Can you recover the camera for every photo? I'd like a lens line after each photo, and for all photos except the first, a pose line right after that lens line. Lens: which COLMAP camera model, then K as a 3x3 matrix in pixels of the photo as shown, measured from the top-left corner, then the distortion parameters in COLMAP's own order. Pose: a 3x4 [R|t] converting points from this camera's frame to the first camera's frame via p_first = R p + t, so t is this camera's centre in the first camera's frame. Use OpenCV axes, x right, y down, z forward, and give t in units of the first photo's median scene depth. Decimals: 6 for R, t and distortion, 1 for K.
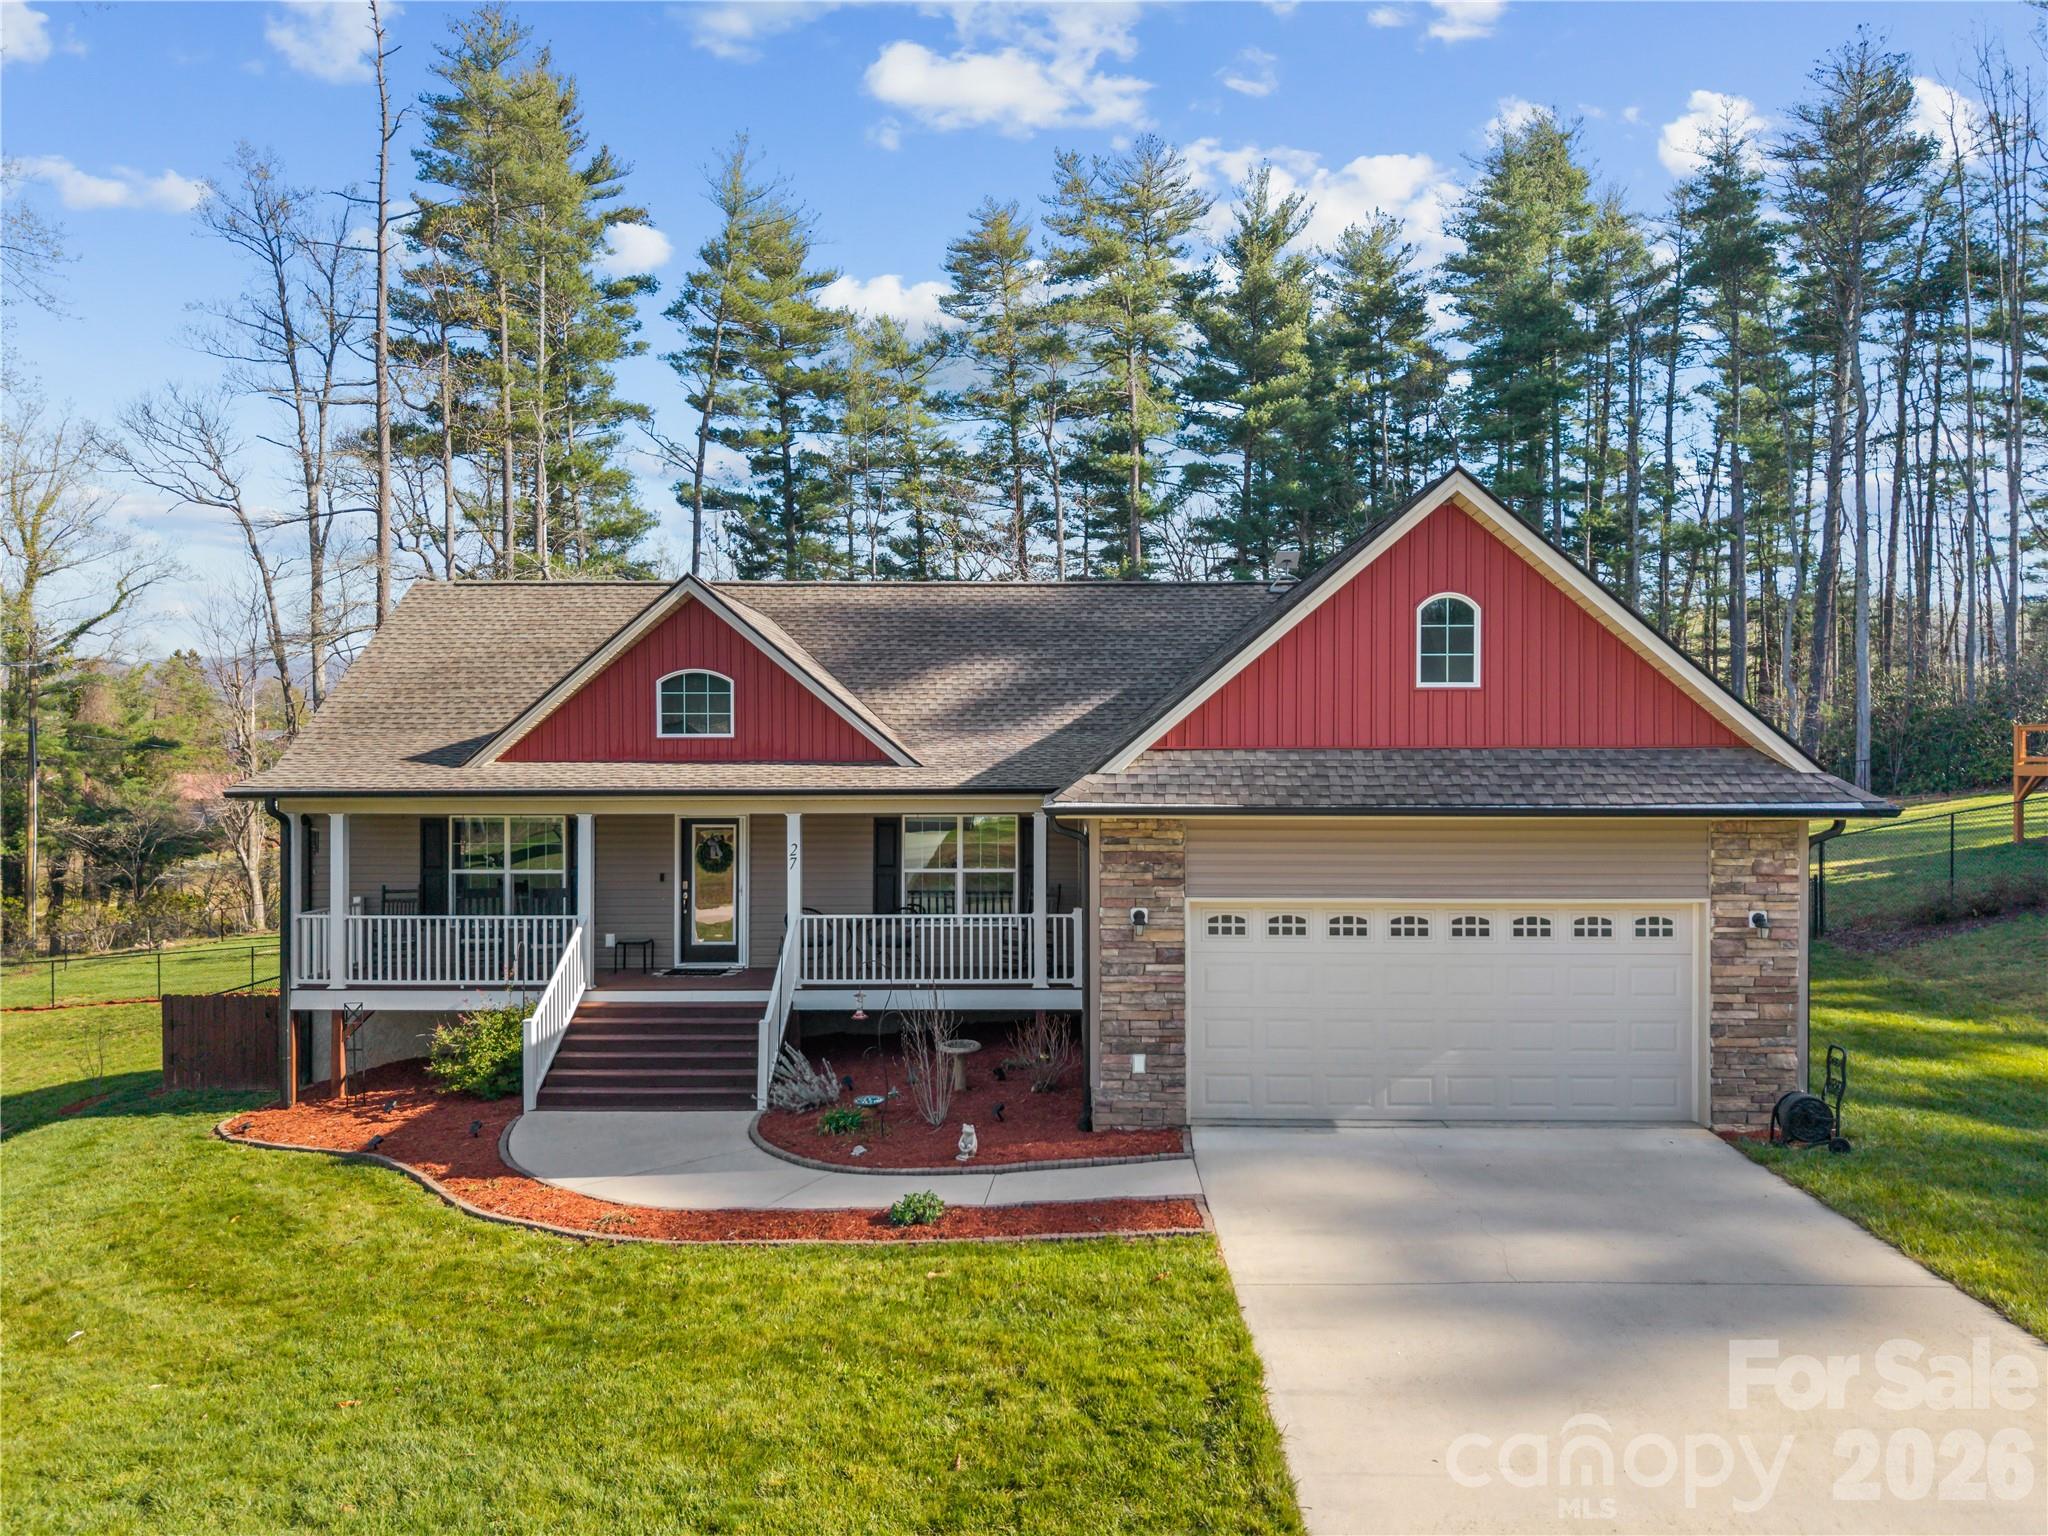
lens RADIAL K [[1429.3, 0, 1052.4], [0, 1429.3, 771.8], [0, 0, 1]] dist [0.012196, -0.006473]
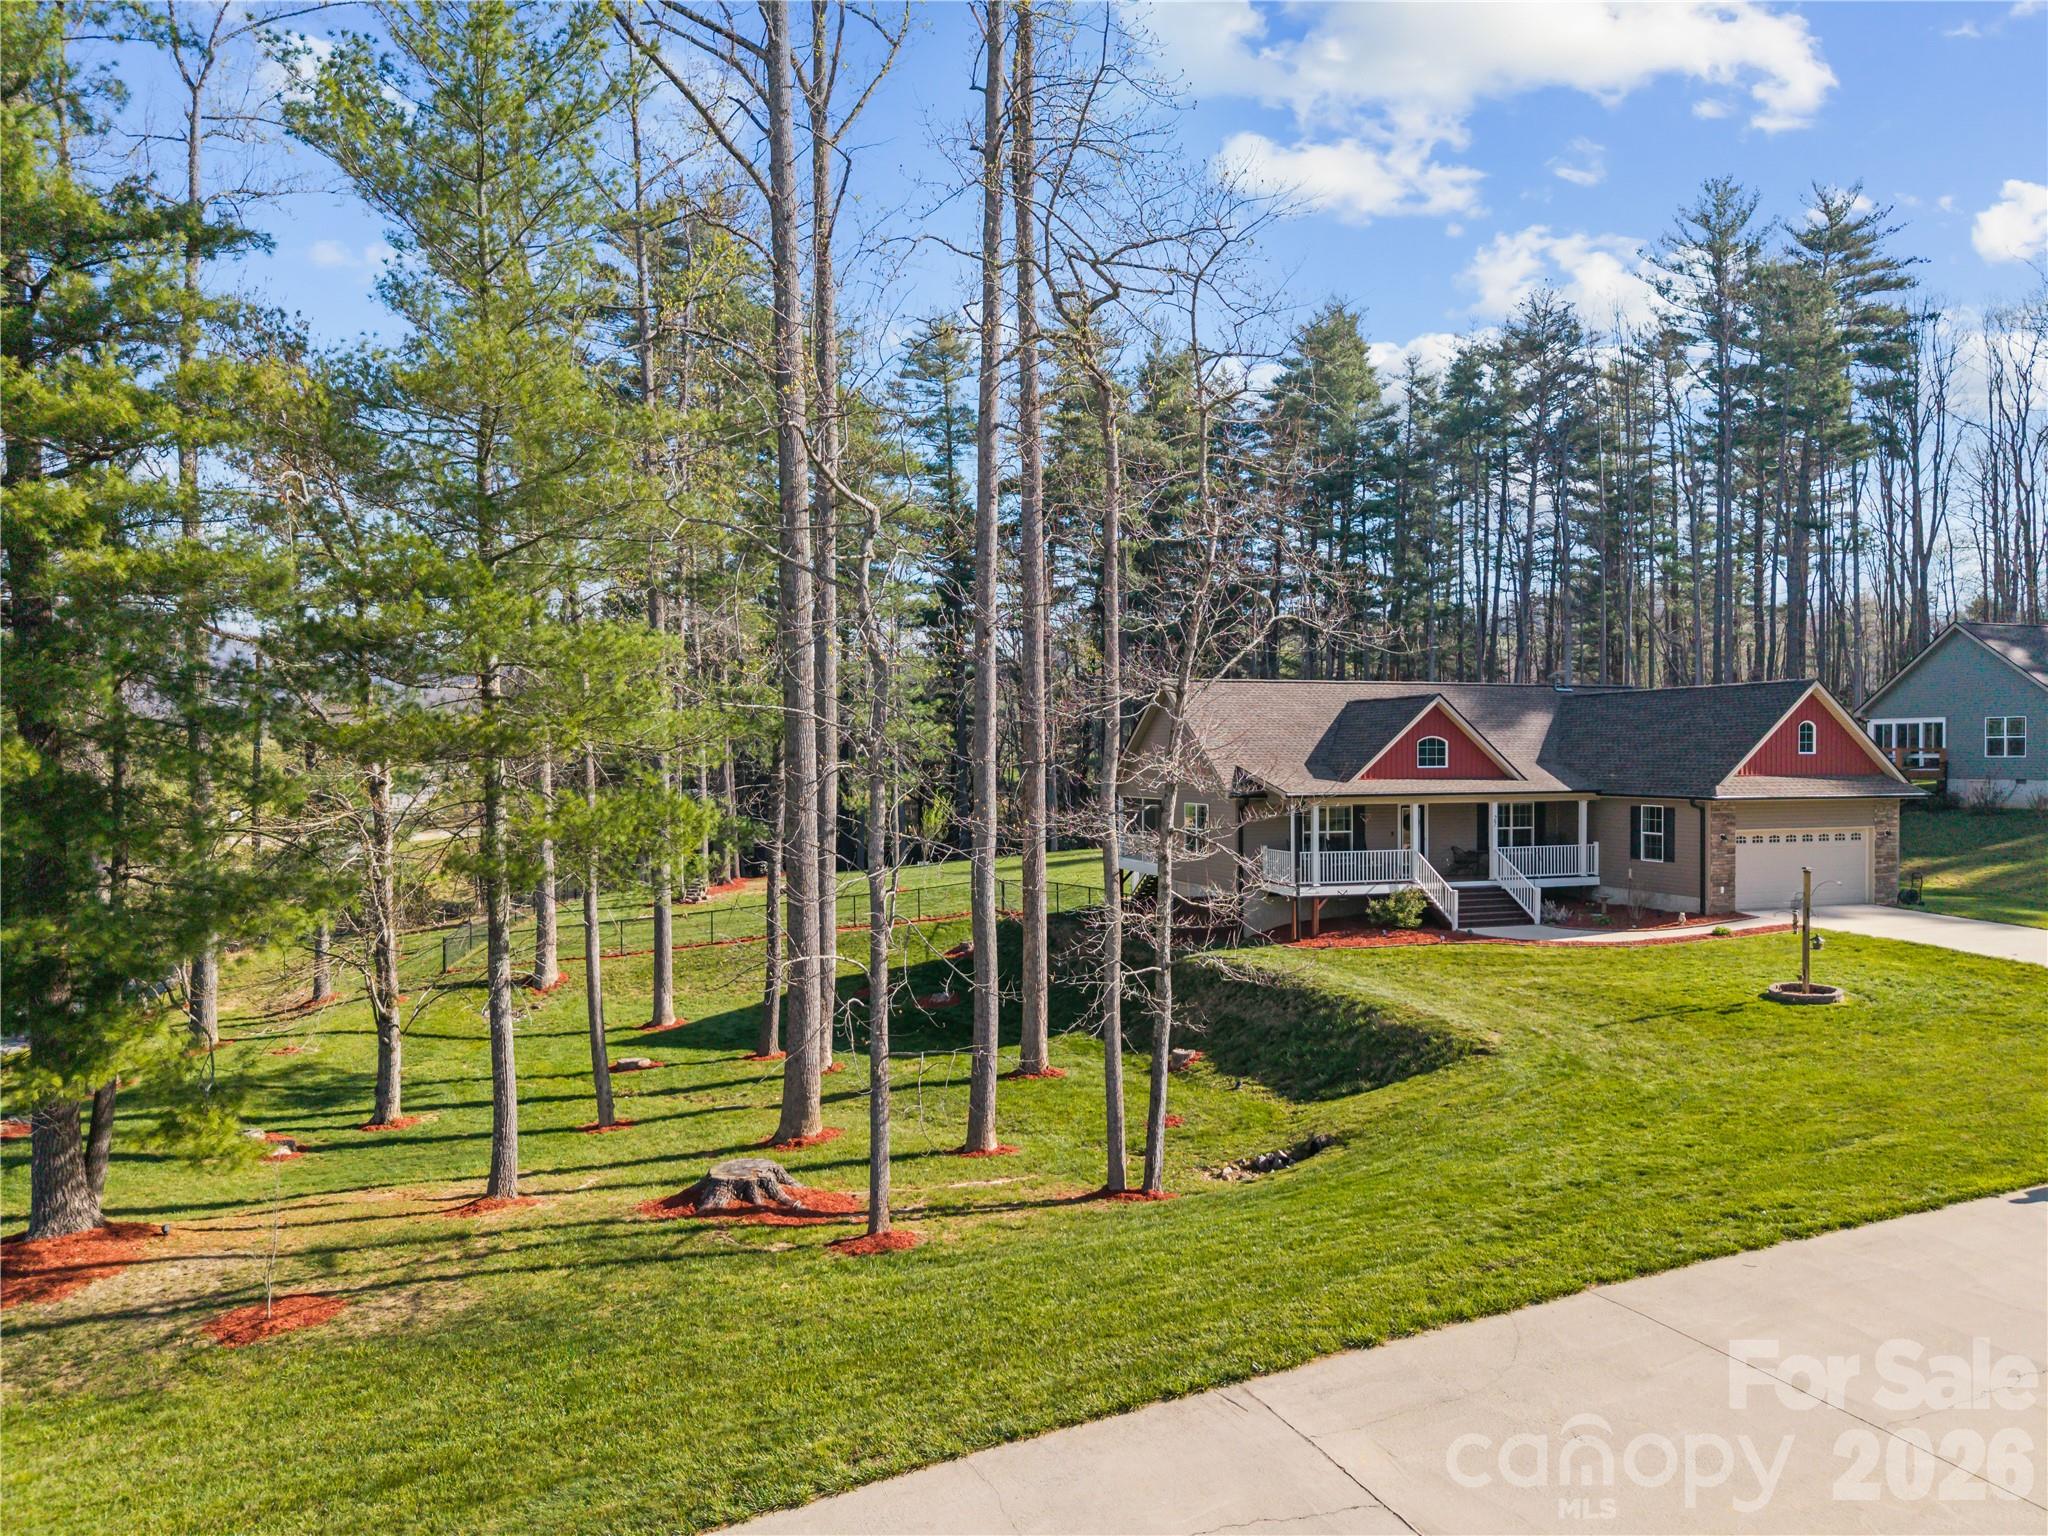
lens RADIAL K [[1429.3, 0, 1052.4], [0, 1429.3, 771.8], [0, 0, 1]] dist [0.012196, -0.006473]
pose [[0.945057, -0.007483, 0.326821, -0.480140], [0.006666, 0.999971, 0.003621, -0.009338], [-0.326838, -0.001243, 0.945079, -0.273832]]
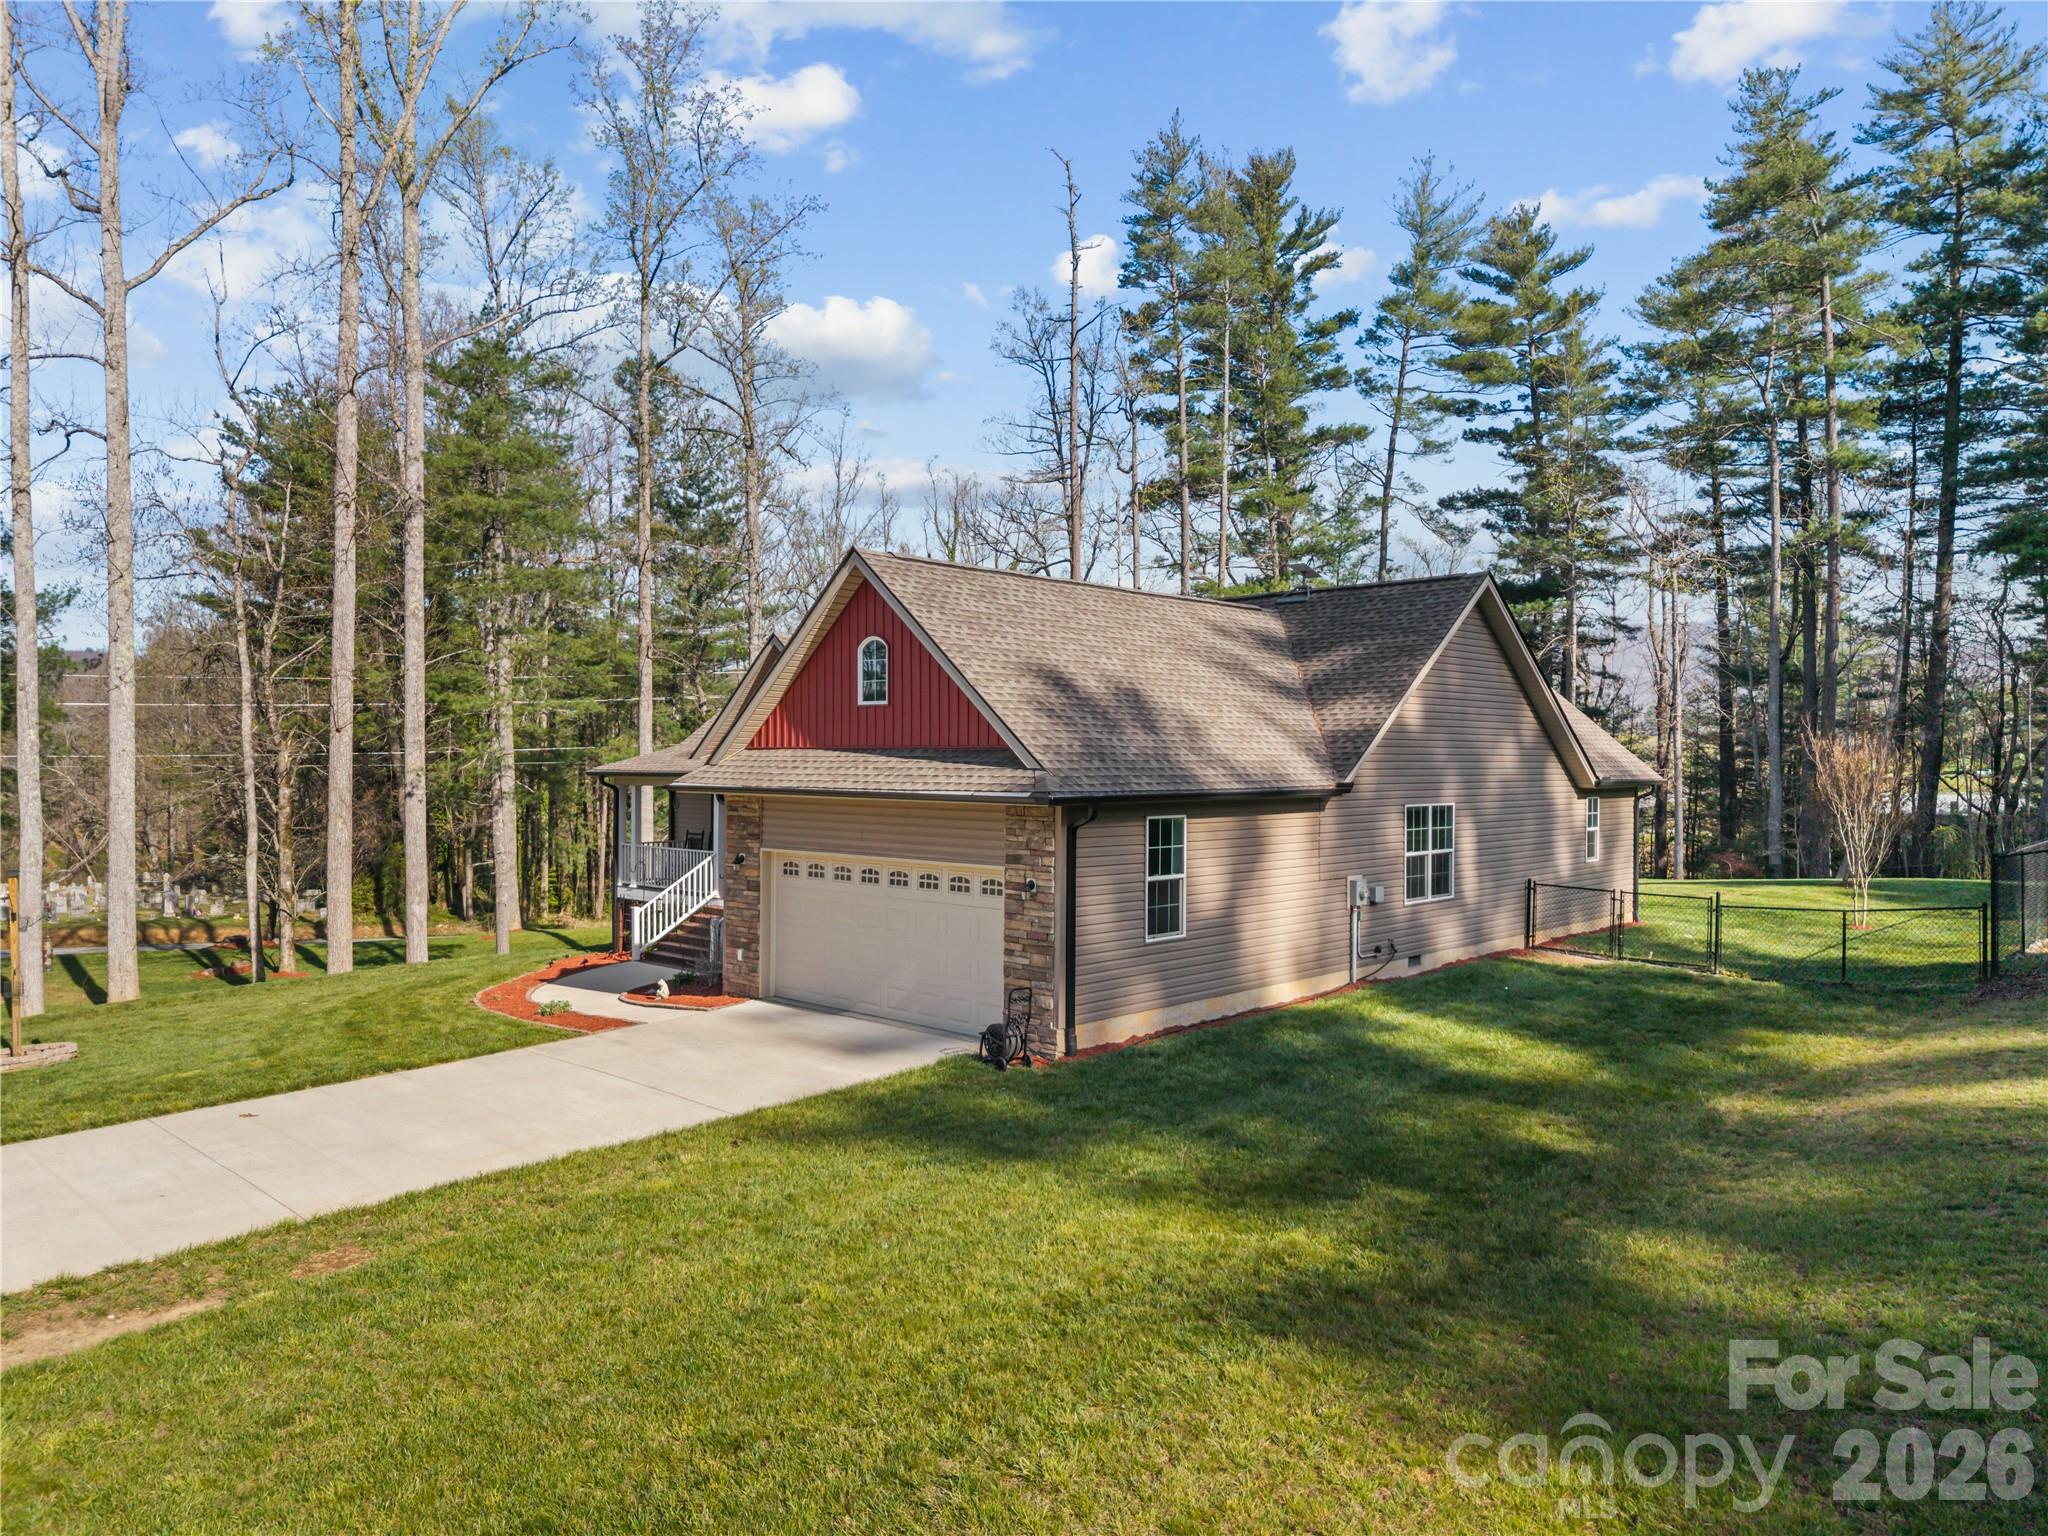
lens RADIAL K [[1441.5, 0, 1024.0], [0, 1441.5, 768.0], [0, 0, 1]] dist [0.042777, -0.000530]
pose [[0.729496, 0.008455, -0.683933, 0.310633], [-0.005401, 0.999964, 0.006601, -0.001706], [0.683964, -0.001121, 0.729515, 0.018611]]
